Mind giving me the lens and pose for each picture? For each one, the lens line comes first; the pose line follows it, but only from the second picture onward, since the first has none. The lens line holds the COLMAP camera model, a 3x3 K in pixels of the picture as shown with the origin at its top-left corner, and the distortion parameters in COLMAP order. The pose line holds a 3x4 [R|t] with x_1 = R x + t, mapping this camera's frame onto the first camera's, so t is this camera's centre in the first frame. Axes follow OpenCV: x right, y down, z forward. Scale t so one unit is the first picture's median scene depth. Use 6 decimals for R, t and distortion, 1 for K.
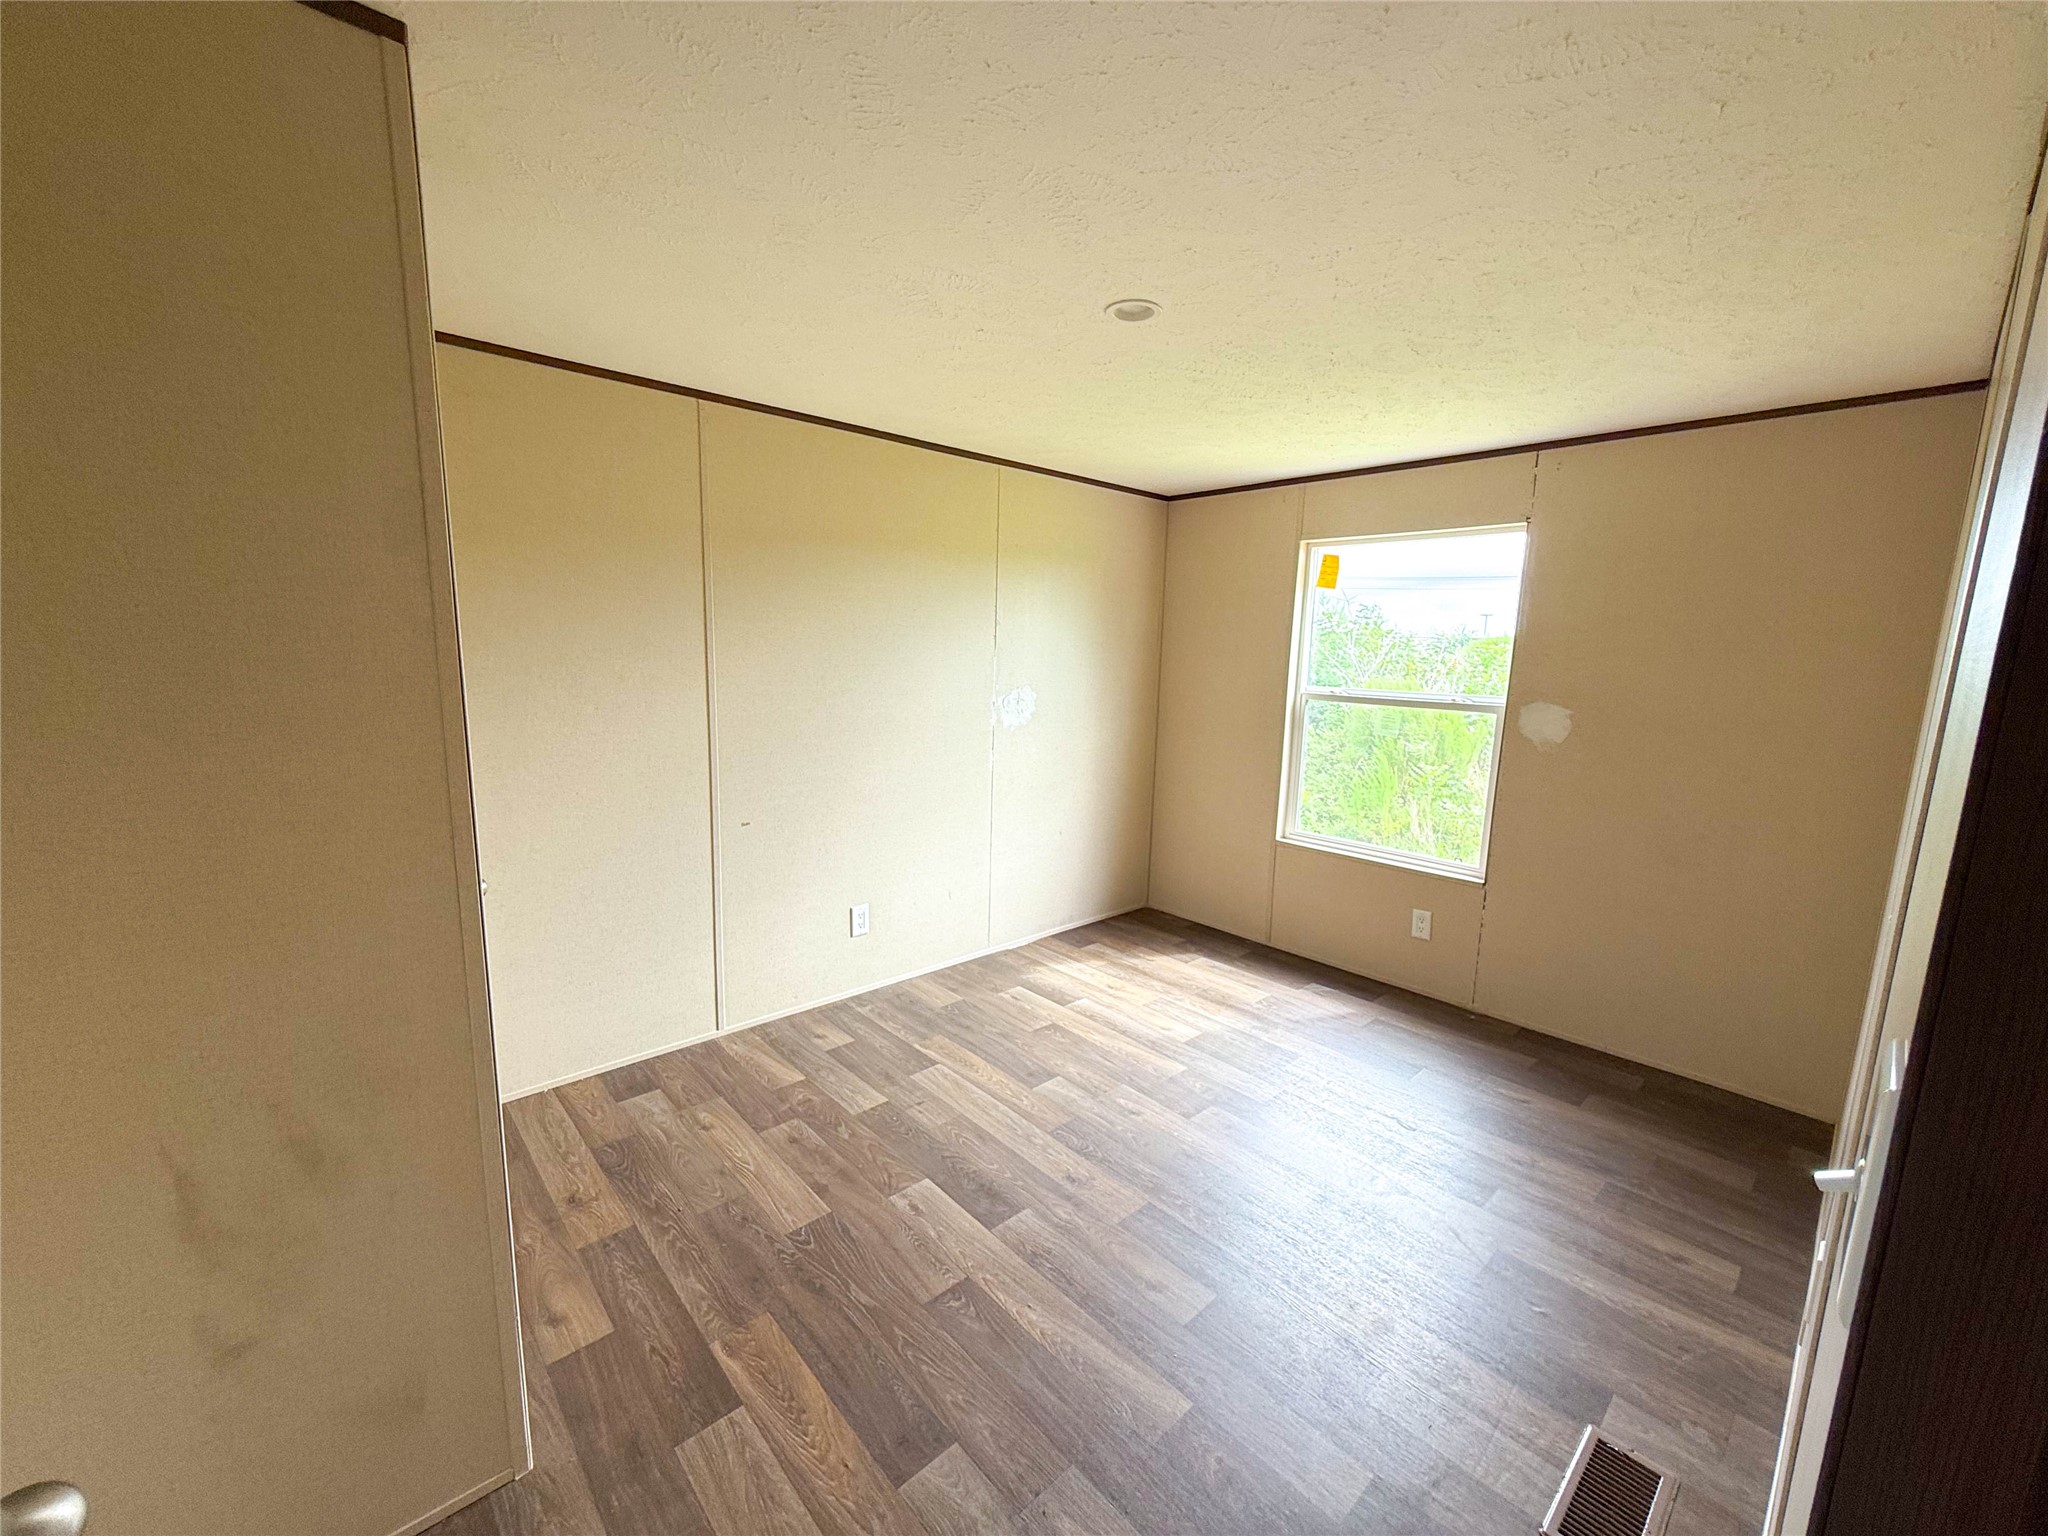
lens RADIAL K [[815.0, 0, 1027.9], [0, 815.0, 773.2], [0, 0, 1]] dist [-0.000895, -0.000173]
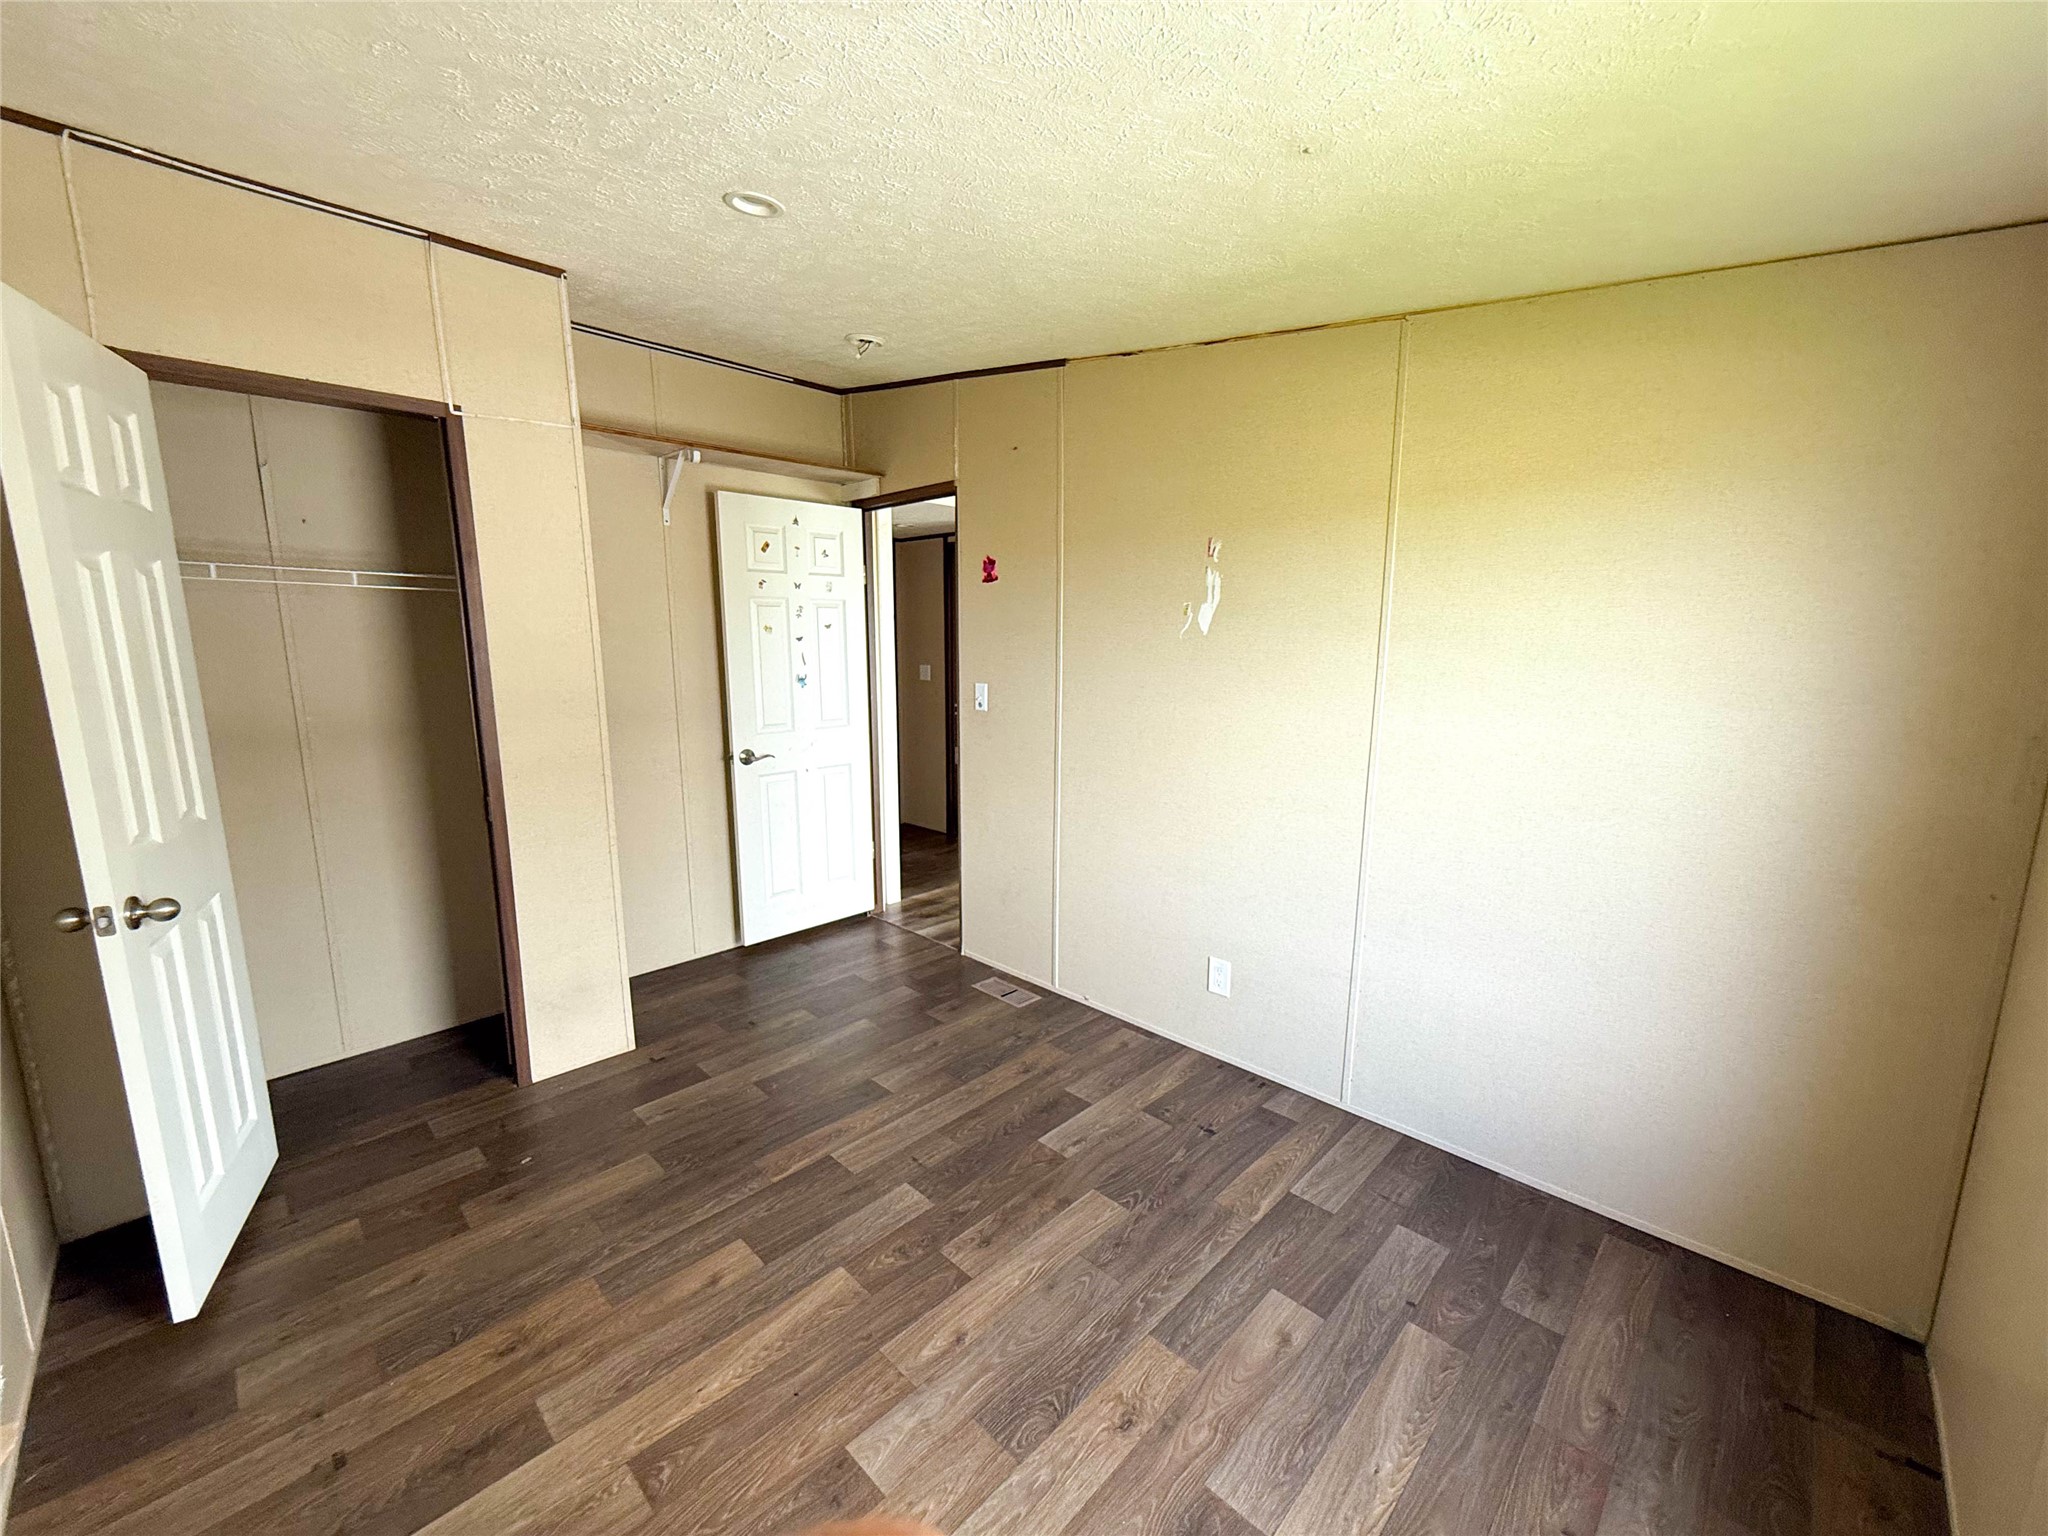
lens RADIAL K [[815.0, 0, 1027.9], [0, 815.0, 773.2], [0, 0, 1]] dist [-0.000895, -0.000173]
pose [[-0.058084, -0.188717, 0.980312, -1.278399], [0.152913, 0.968701, 0.195541, -0.237191], [-0.986531, 0.161260, -0.027409, 1.100099]]
